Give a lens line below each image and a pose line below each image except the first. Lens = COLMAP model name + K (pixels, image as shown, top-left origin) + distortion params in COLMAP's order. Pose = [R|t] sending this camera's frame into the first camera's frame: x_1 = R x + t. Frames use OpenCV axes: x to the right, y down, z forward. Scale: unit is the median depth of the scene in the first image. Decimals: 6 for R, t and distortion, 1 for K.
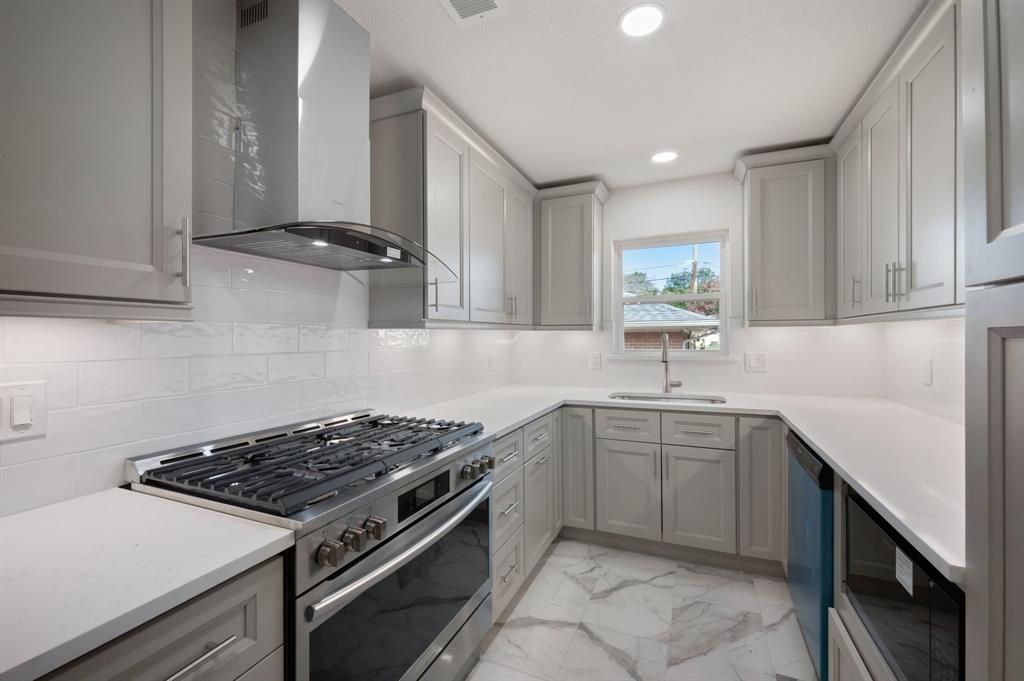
lens RADIAL K [[428.3, 0, 512.8], [0, 428.3, 337.5], [0, 0, 1]] dist [0.001954, -0.000290]
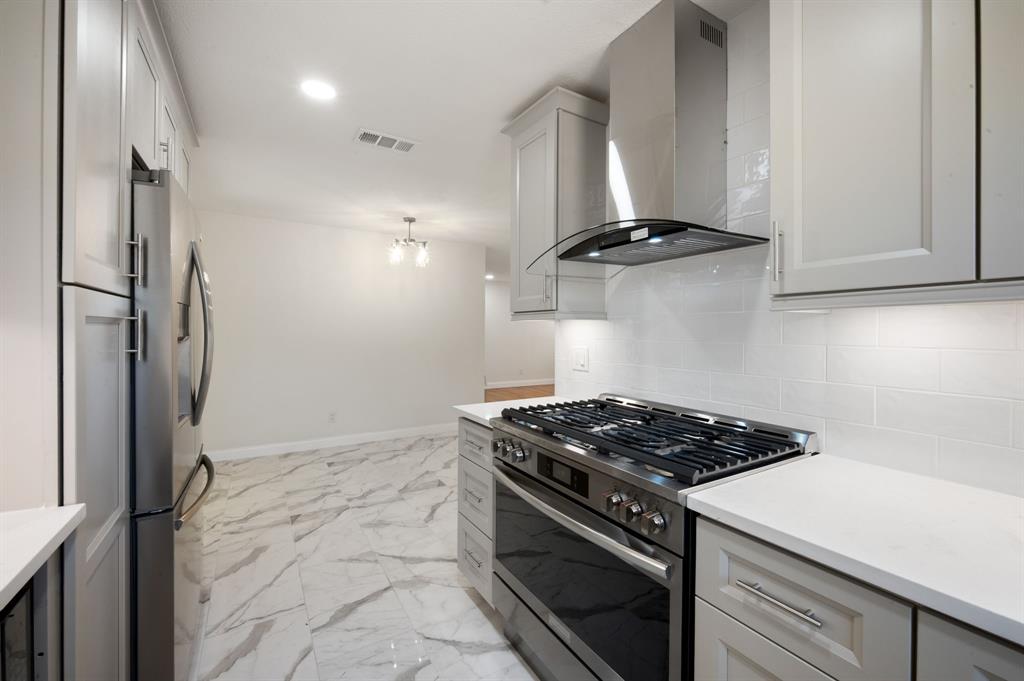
lens RADIAL K [[428.3, 0, 514.1], [0, 428.3, 331.5], [0, 0, 1]] dist [0.001954, -0.000290]
pose [[-0.578260, 0.005536, -0.815834, 0.355135], [-0.001707, 0.999967, 0.007996, 0.002062], [0.815851, 0.006017, -0.578231, 0.735928]]
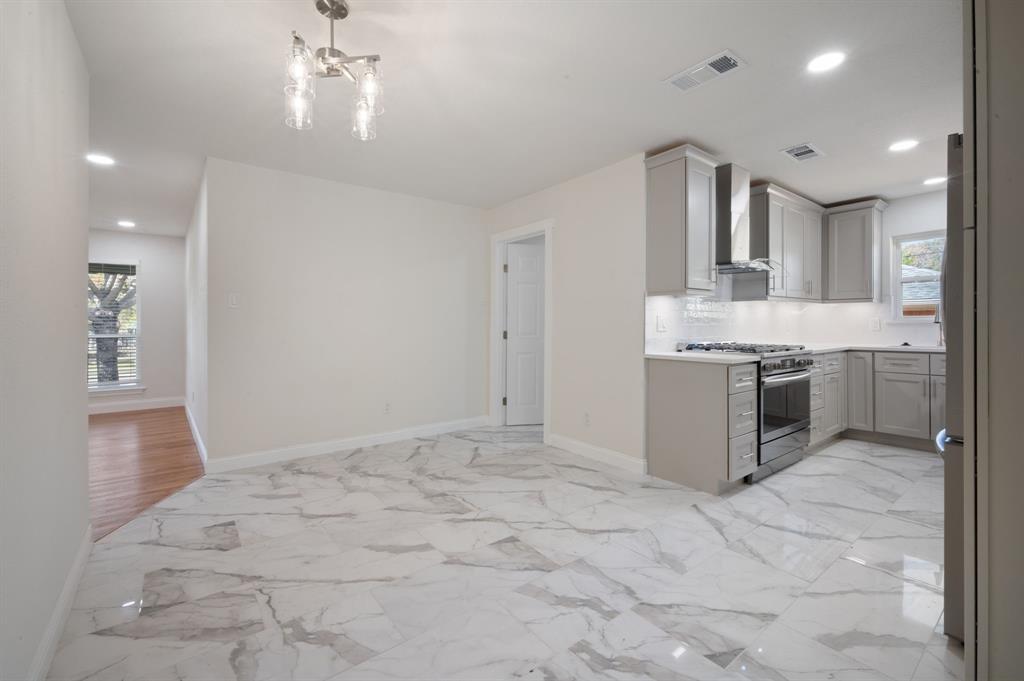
lens RADIAL K [[430.7, 0, 519.2], [0, 430.7, 325.4], [0, 0, 1]] dist [-0.005414, -0.000687]
pose [[0.874994, 0.000859, -0.484132, -0.176974], [0.000506, 0.999996, 0.002689, 0.065563], [0.484133, -0.002598, 0.874991, -0.956880]]
